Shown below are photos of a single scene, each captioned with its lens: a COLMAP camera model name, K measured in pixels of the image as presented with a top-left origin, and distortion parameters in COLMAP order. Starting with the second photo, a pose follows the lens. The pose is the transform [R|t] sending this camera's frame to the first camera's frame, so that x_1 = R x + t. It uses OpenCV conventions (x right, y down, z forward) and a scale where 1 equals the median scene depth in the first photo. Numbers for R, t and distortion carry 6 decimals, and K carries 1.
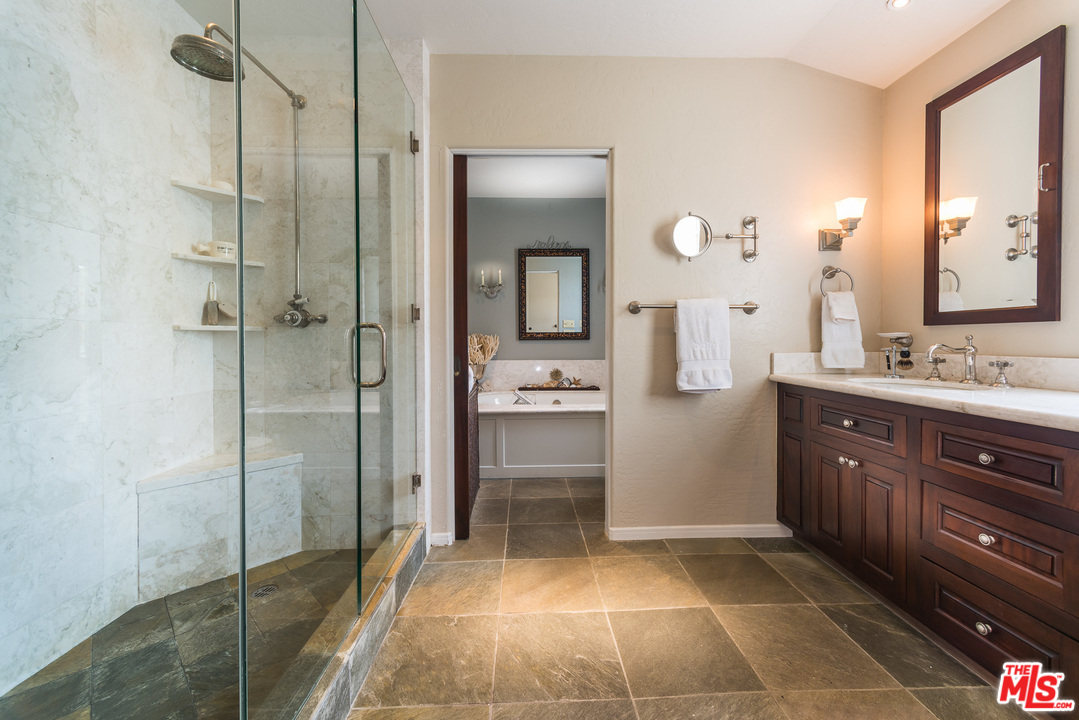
lens RADIAL K [[458.2, 0, 552.4], [0, 458.2, 348.9], [0, 0, 1]] dist [0.013181, -0.000760]
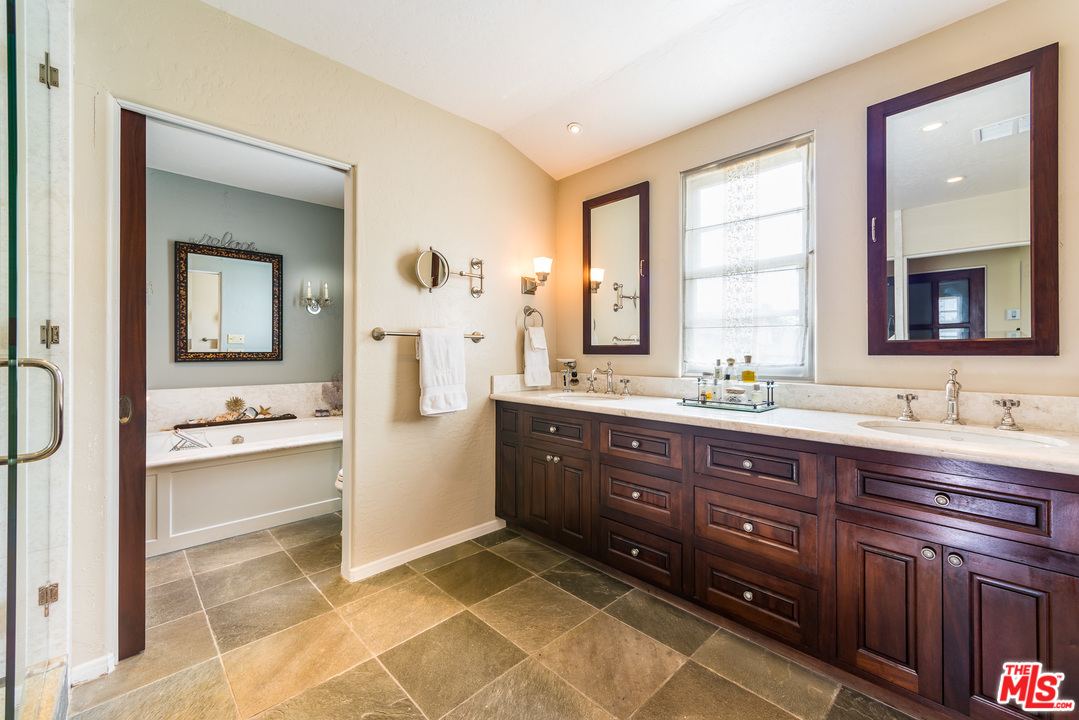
lens RADIAL K [[458.2, 0, 552.4], [0, 458.2, 348.9], [0, 0, 1]] dist [0.013181, -0.000760]
pose [[0.721450, 0.008256, 0.692418, -0.237439], [0.002566, 0.999890, -0.014596, -0.044321], [-0.692462, 0.012307, 0.721349, 0.037706]]
